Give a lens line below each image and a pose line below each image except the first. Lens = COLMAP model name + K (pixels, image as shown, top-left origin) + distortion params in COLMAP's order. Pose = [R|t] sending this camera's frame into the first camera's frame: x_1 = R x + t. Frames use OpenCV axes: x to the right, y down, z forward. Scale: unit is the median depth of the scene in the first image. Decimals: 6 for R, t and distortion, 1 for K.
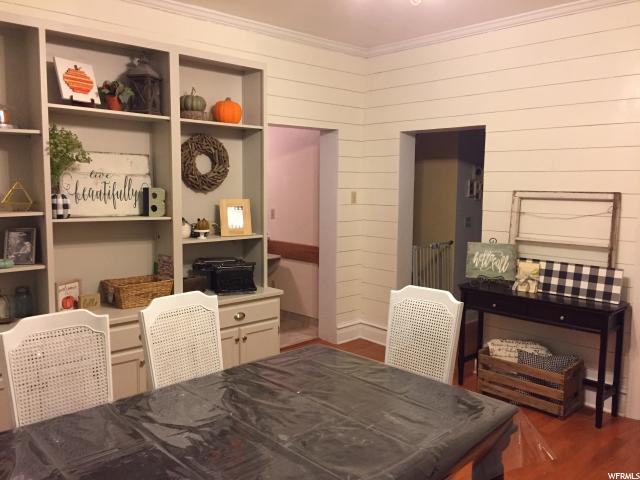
lens RADIAL K [[537.7, 0, 319.8], [0, 537.7, 239.2], [0, 0, 1]] dist [0.005072, 0.000121]
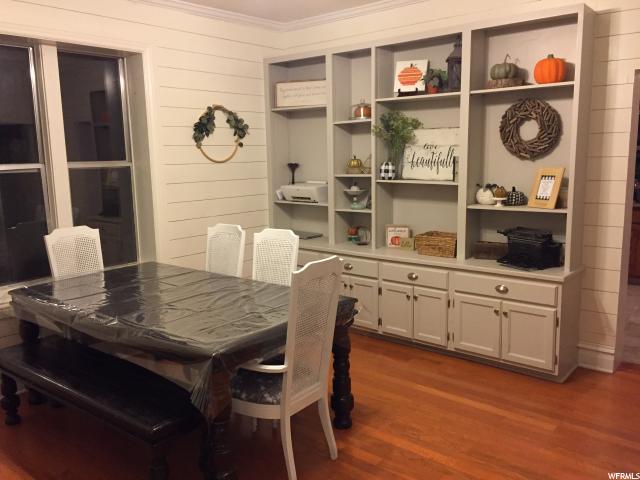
lens RADIAL K [[537.7, 0, 319.7], [0, 537.7, 241.2], [0, 0, 1]] dist [0.005072, 0.000121]
pose [[0.111860, 0.147088, -0.982778, 0.825645], [-0.080443, 0.987079, 0.138576, -0.054525], [0.990463, 0.063556, 0.122247, 0.600807]]
